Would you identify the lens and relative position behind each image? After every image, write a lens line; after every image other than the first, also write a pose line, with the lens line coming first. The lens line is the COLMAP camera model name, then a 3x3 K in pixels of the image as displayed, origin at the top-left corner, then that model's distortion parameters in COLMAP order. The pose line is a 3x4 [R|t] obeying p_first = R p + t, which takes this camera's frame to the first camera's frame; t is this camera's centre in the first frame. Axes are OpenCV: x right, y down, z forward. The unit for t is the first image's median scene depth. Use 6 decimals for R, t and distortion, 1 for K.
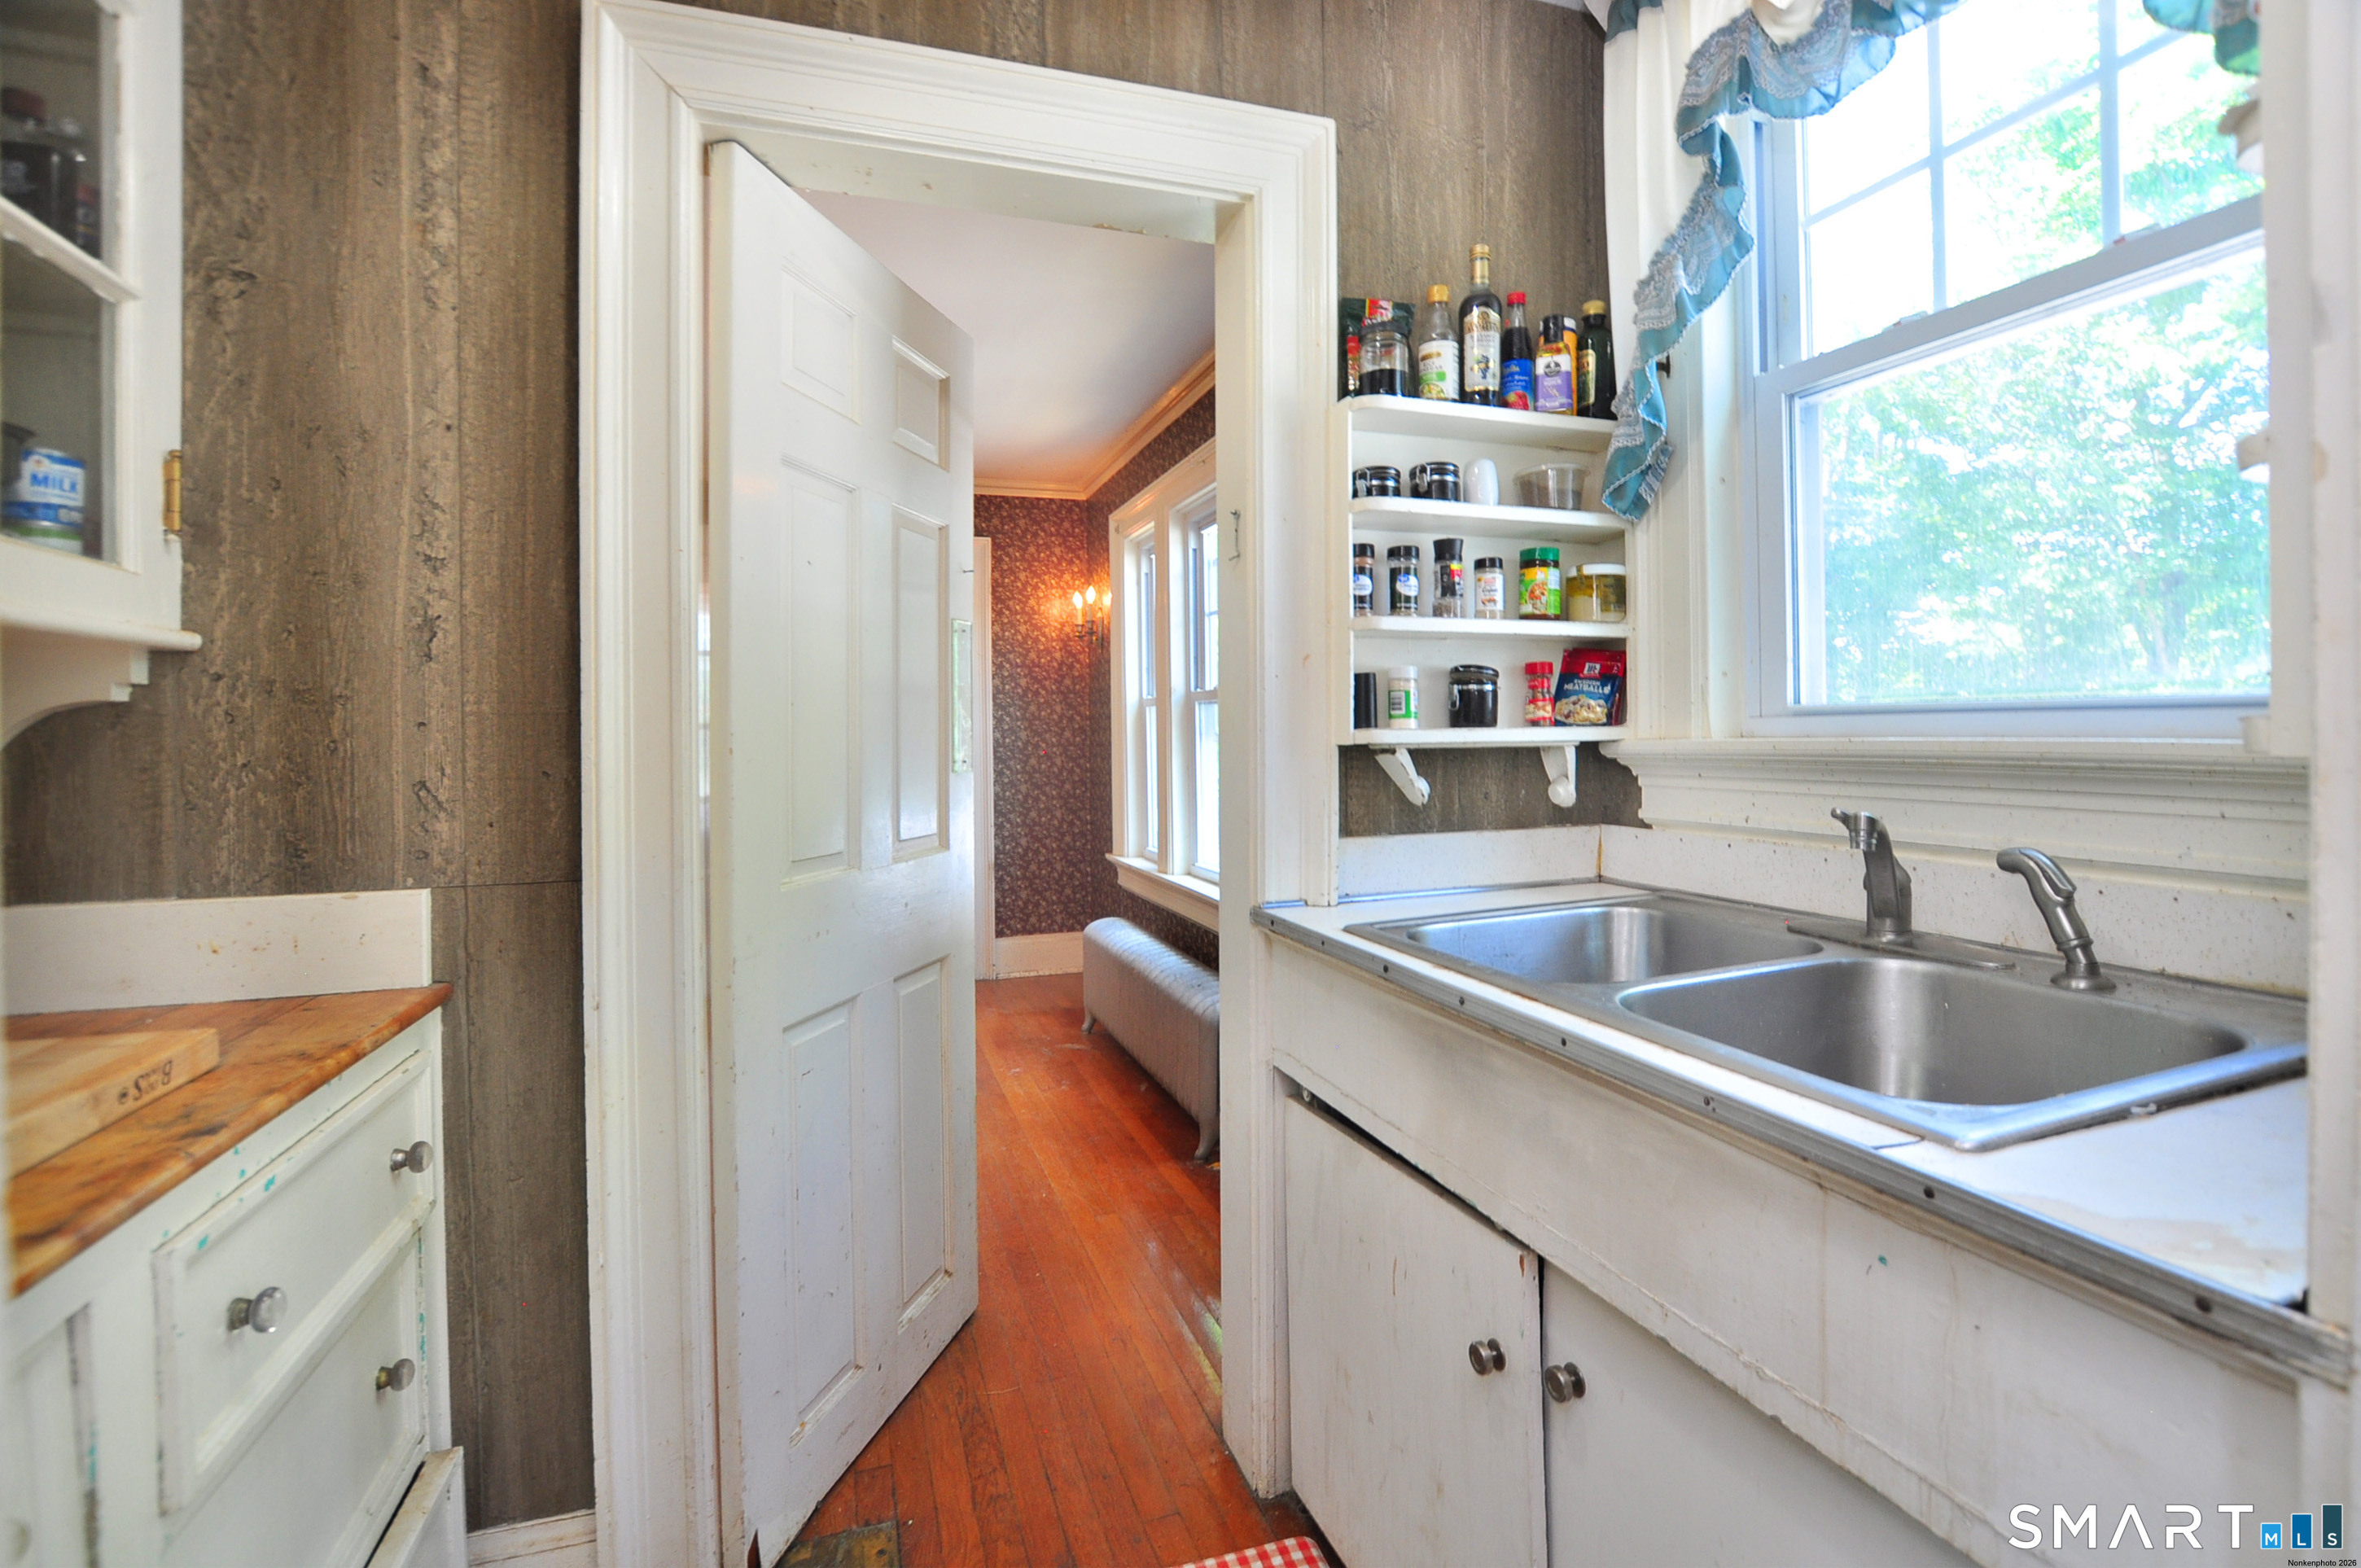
lens RADIAL K [[1032.0, 0, 1181.2], [0, 1032.0, 721.9], [0, 0, 1]] dist [-0.044474, 0.010943]
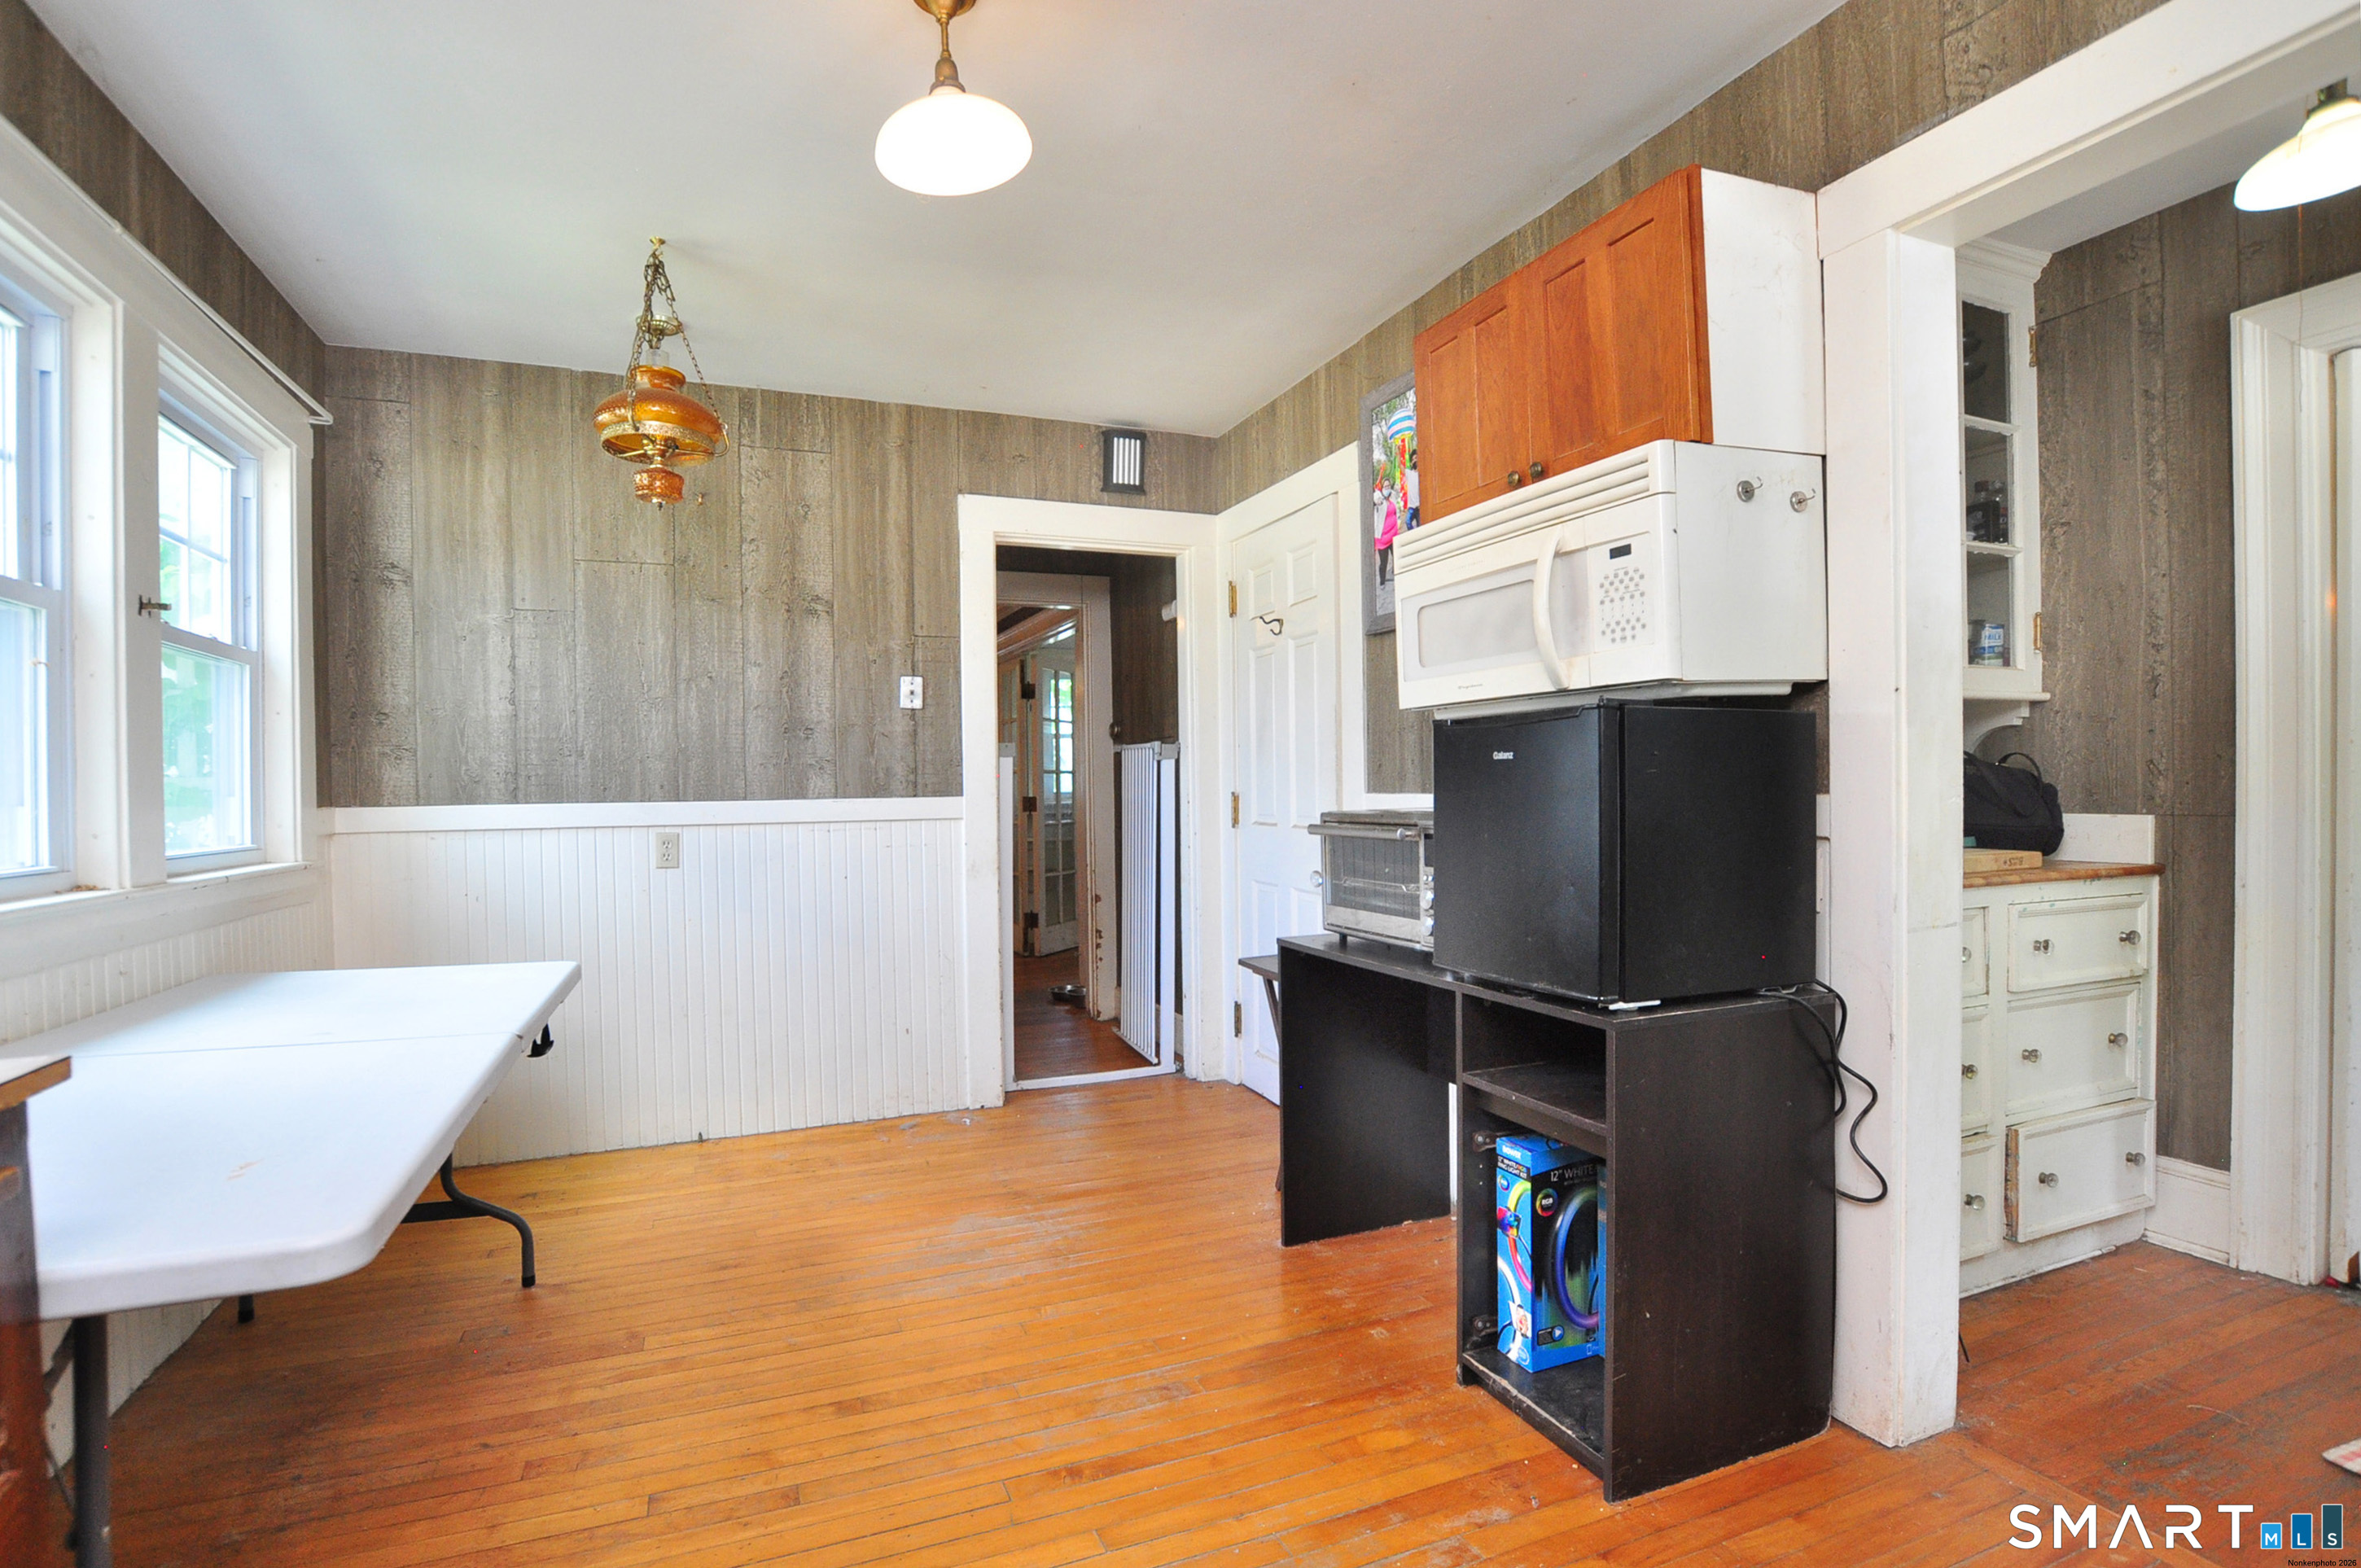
lens RADIAL K [[1042.1, 0, 1191.5], [0, 1042.1, 801.2], [0, 0, 1]] dist [-0.027976, 0.000688]
pose [[0.026213, 0.028769, -0.999242, 1.169897], [0.016277, 0.999441, 0.029202, 0.051202], [0.999524, -0.017030, 0.025730, -0.909830]]
